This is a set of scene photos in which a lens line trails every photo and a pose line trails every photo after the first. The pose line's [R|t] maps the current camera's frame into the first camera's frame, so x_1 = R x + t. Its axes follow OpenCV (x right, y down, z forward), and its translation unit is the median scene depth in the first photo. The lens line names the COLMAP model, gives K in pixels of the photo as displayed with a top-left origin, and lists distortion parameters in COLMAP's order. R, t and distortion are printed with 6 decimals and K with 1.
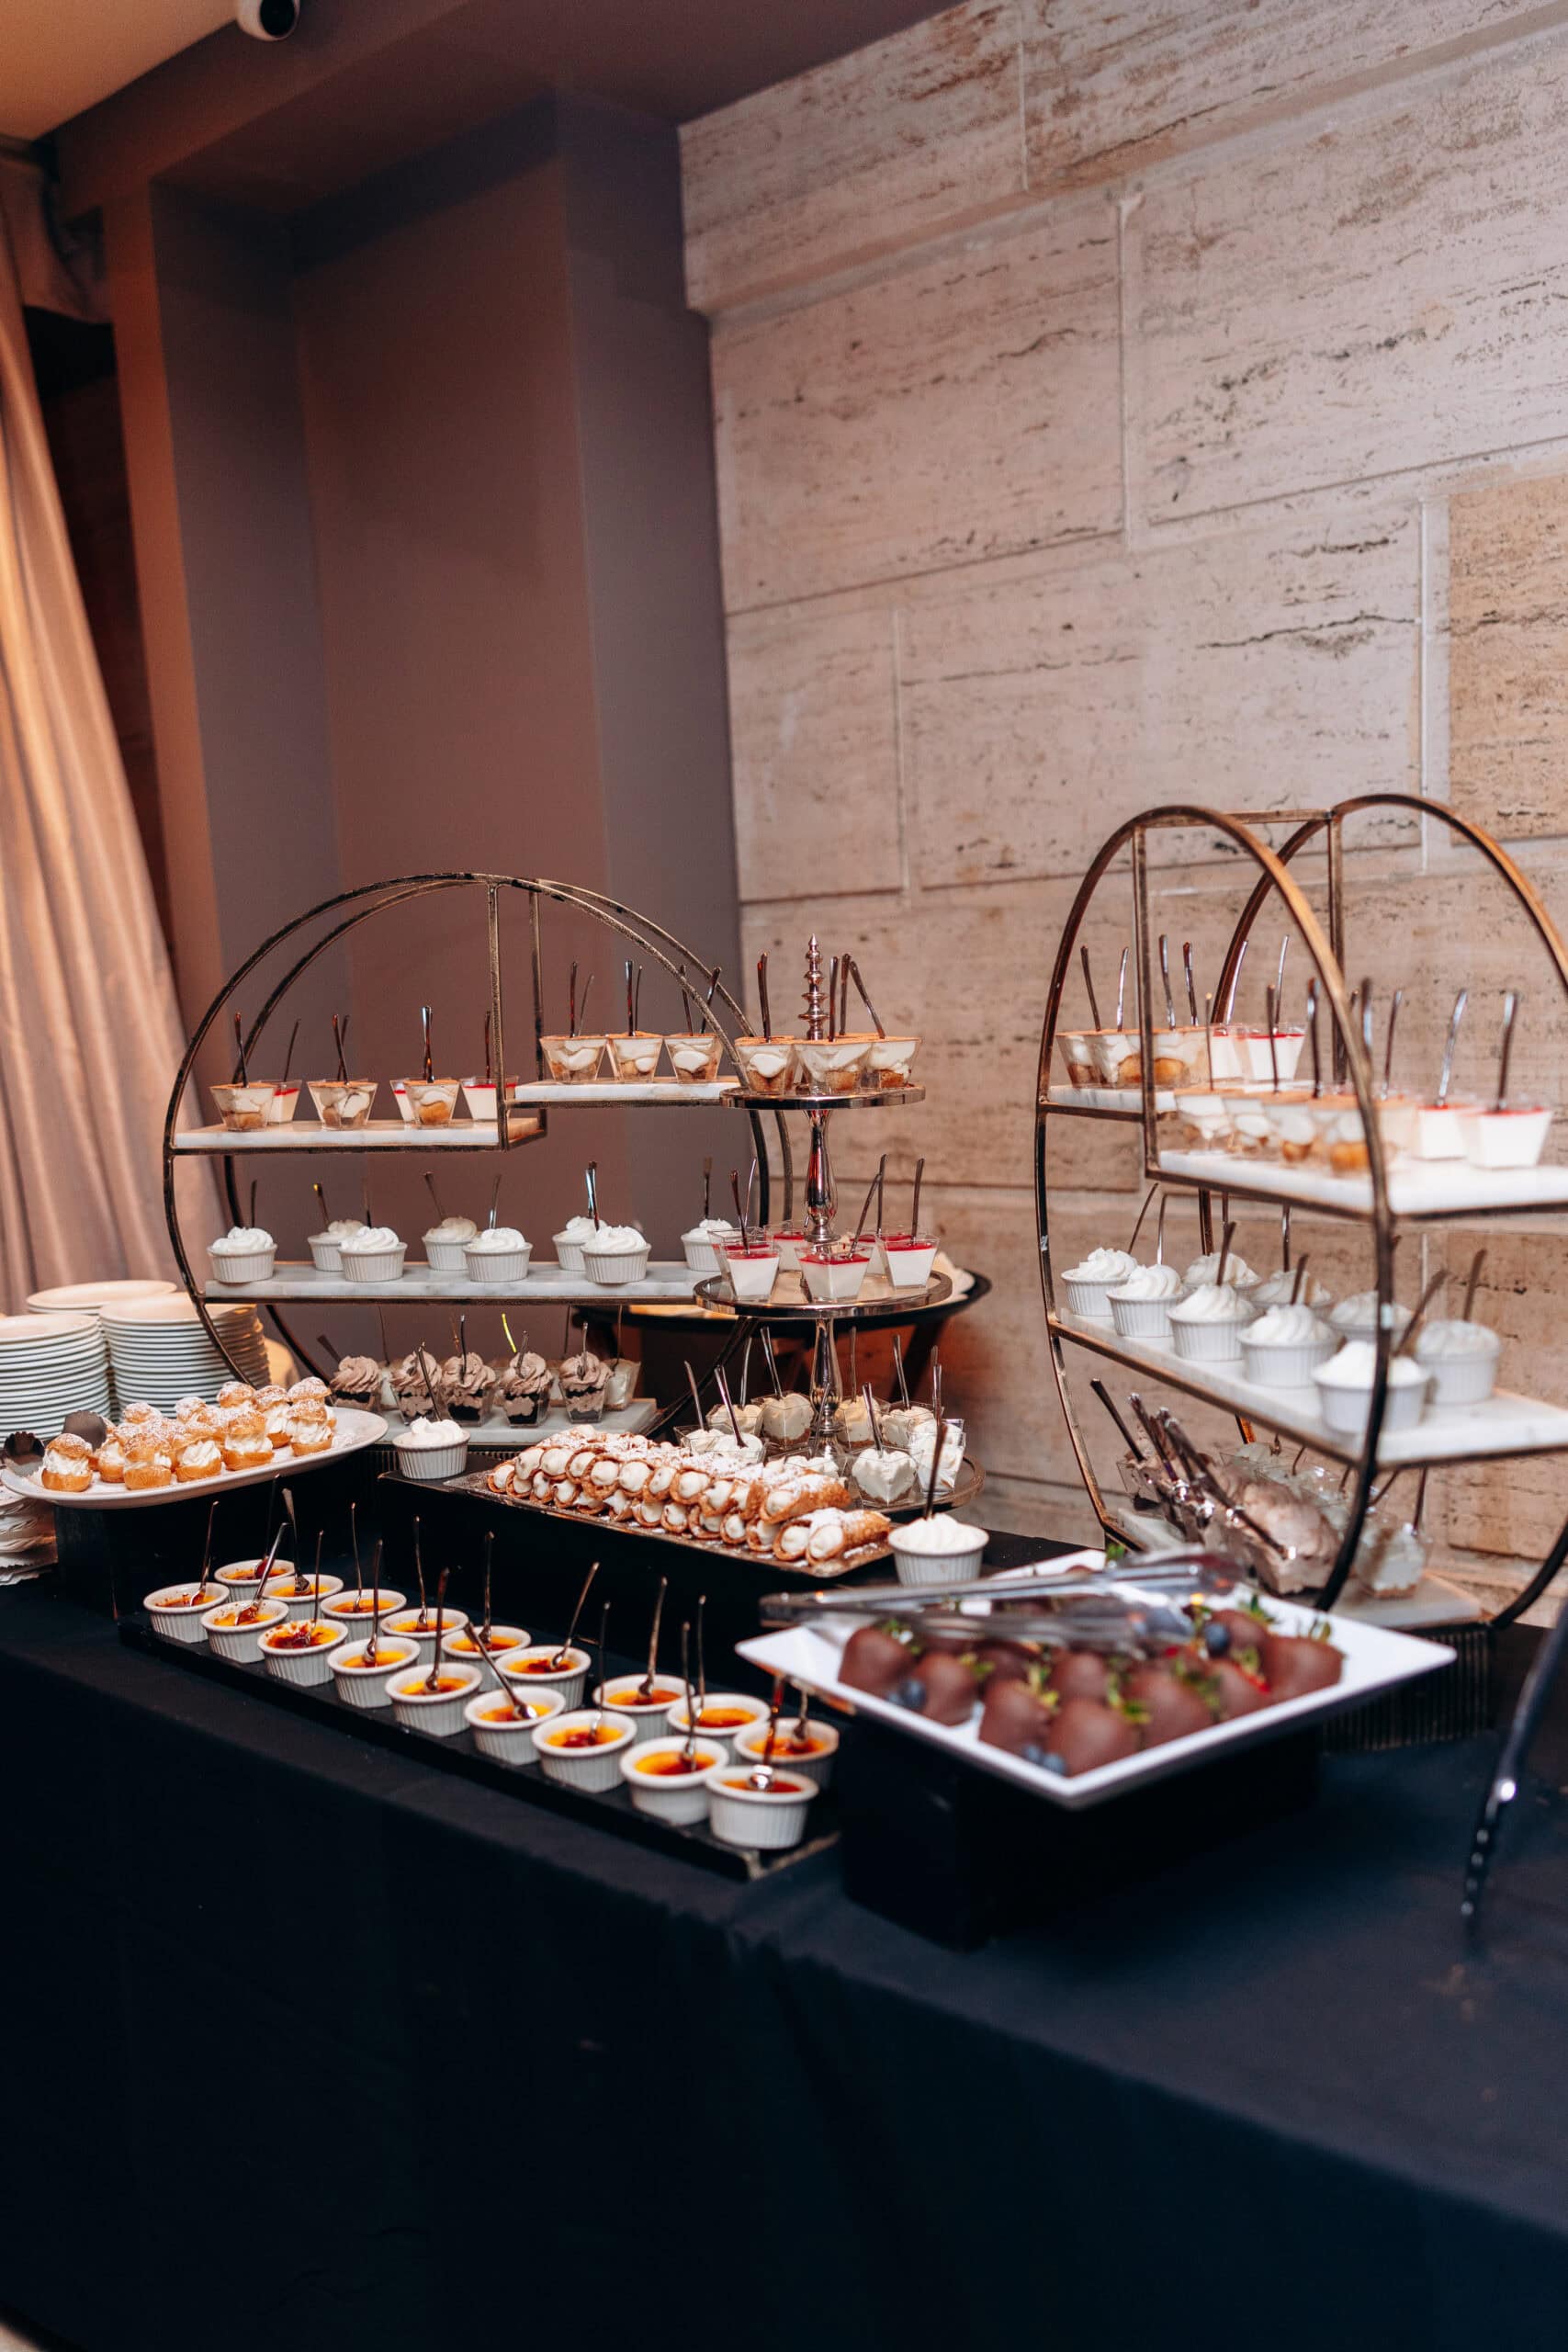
lens RADIAL K [[1778.6, 0, 784.0], [0, 1778.6, 1176.0], [0, 0, 1]] dist [-0.001639, -0.000845]
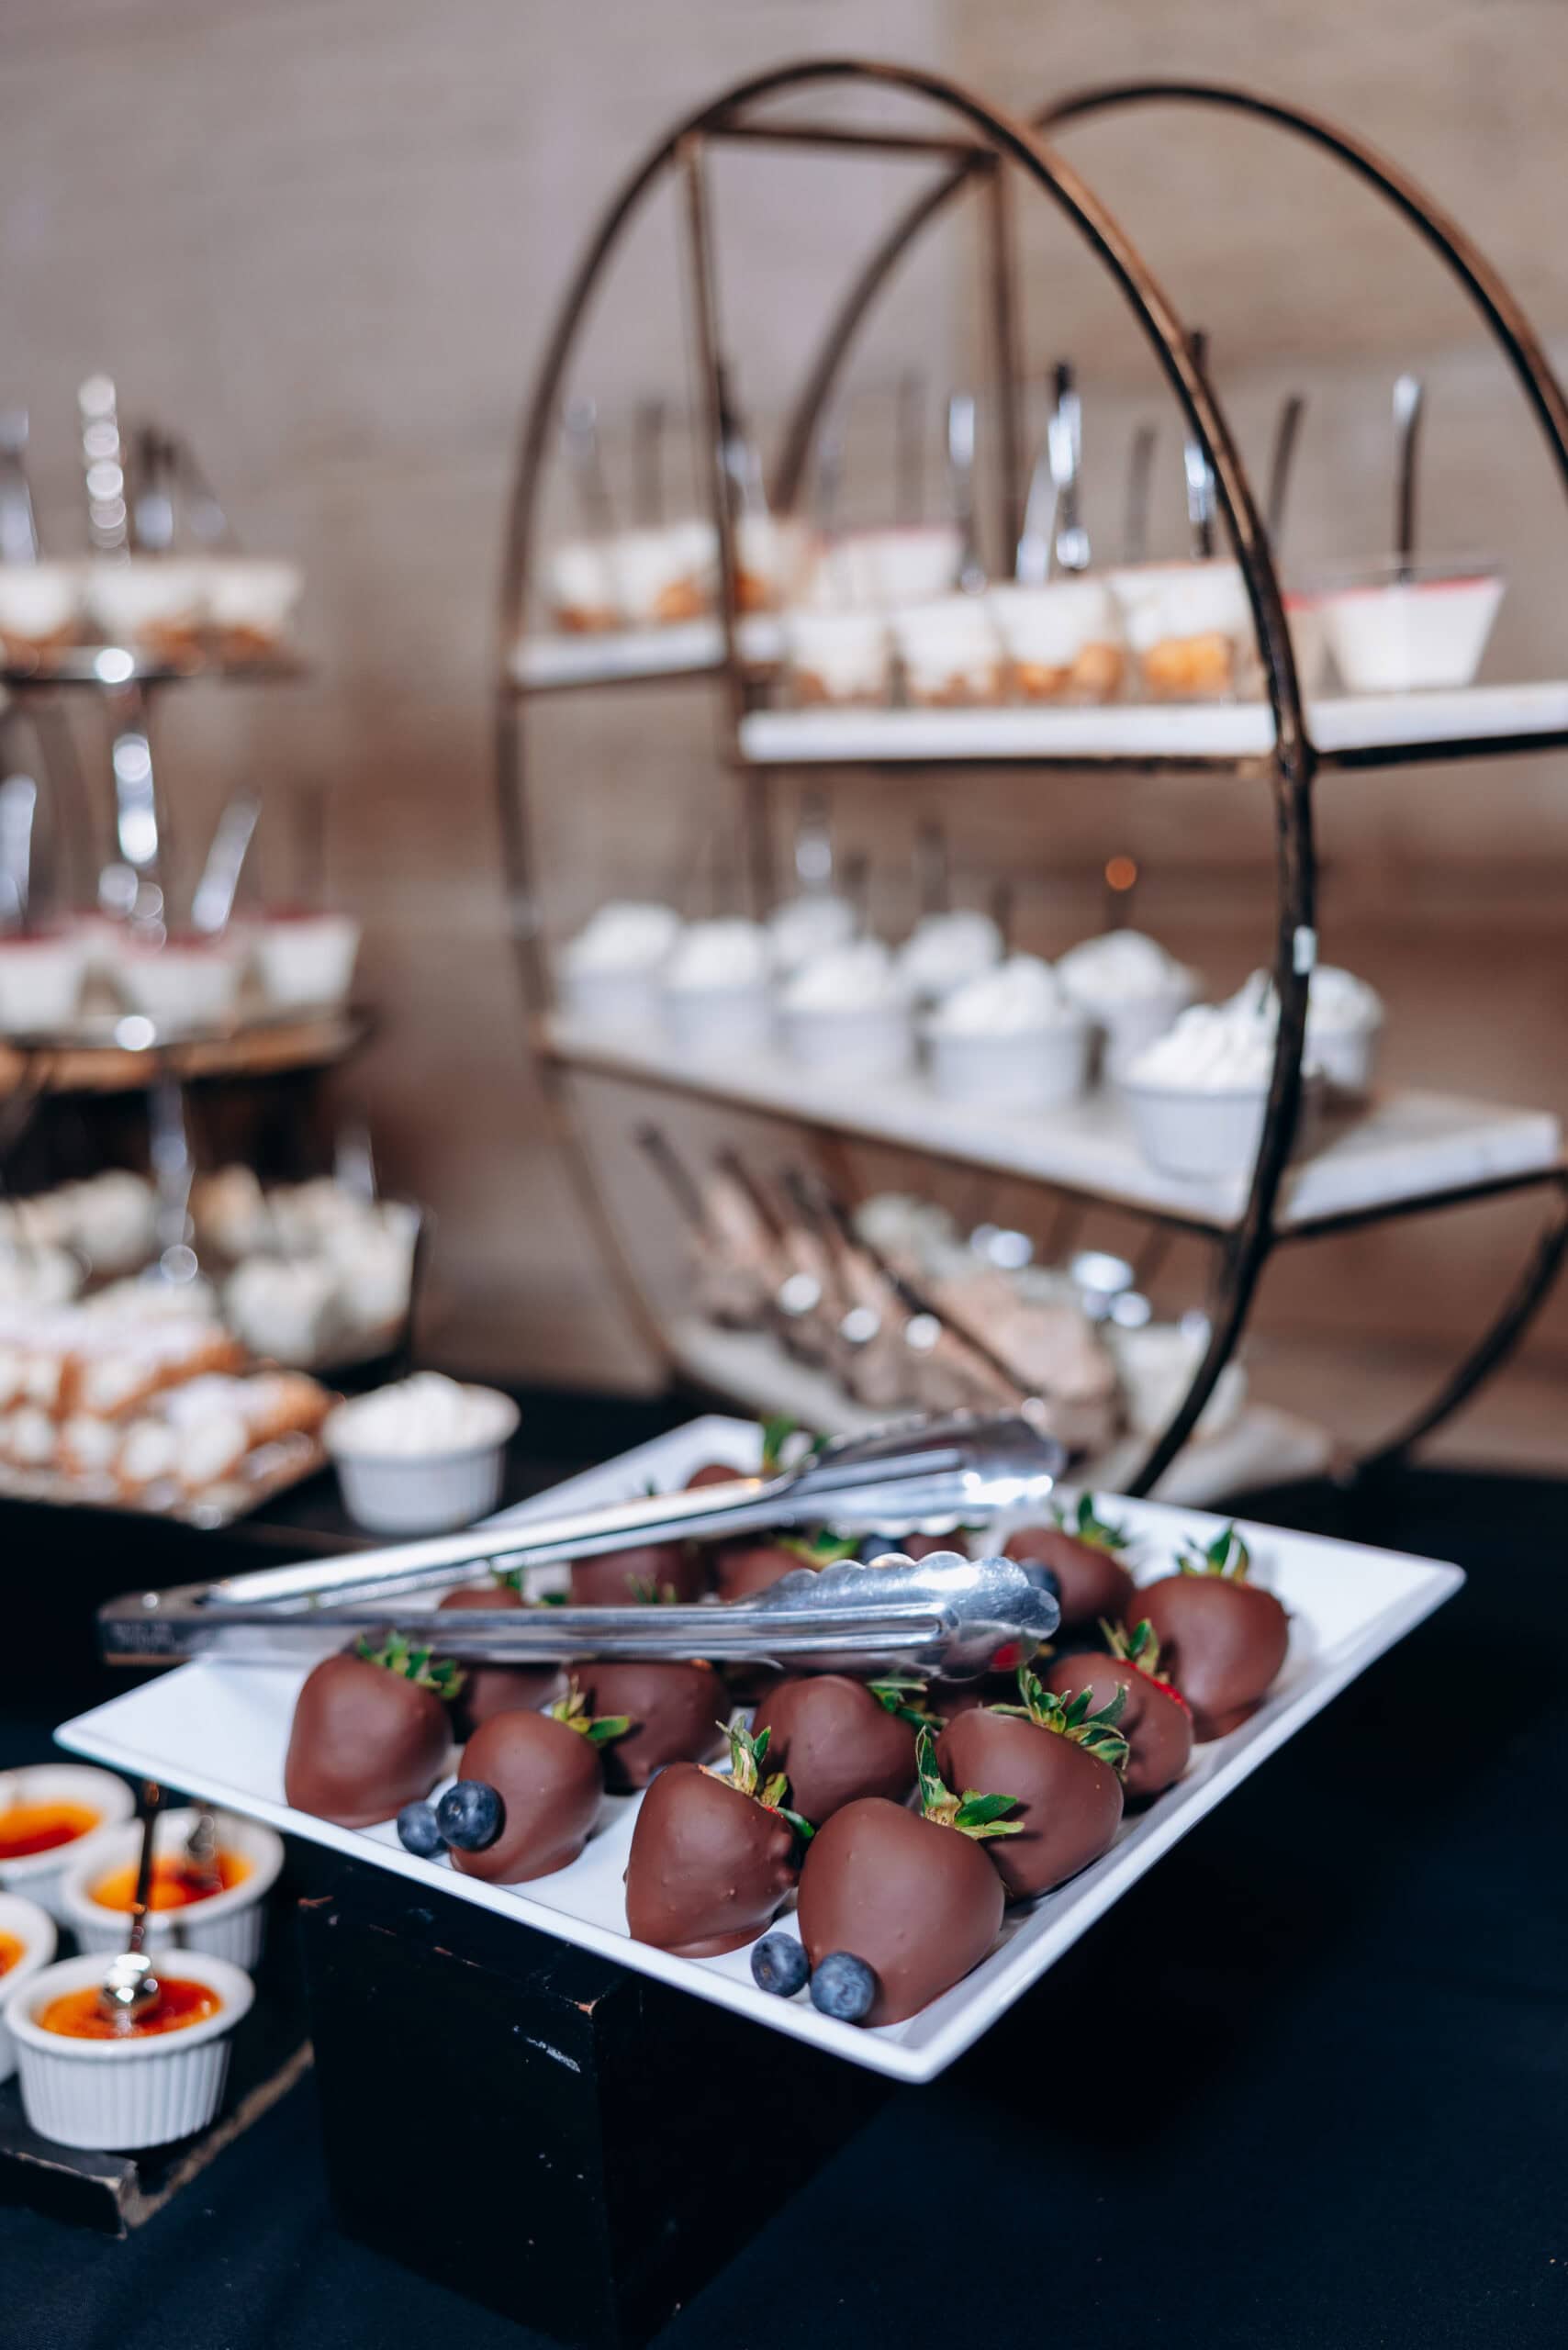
lens RADIAL K [[2409.2, 0, 785.3], [0, 2409.2, 1094.3], [0, 0, 1]] dist [0.008254, 0.018200]
pose [[0.957754, -0.064380, 0.280290, -0.007287], [0.037618, 0.994292, 0.099838, 0.030398], [-0.285118, -0.085076, 0.954709, 0.253568]]
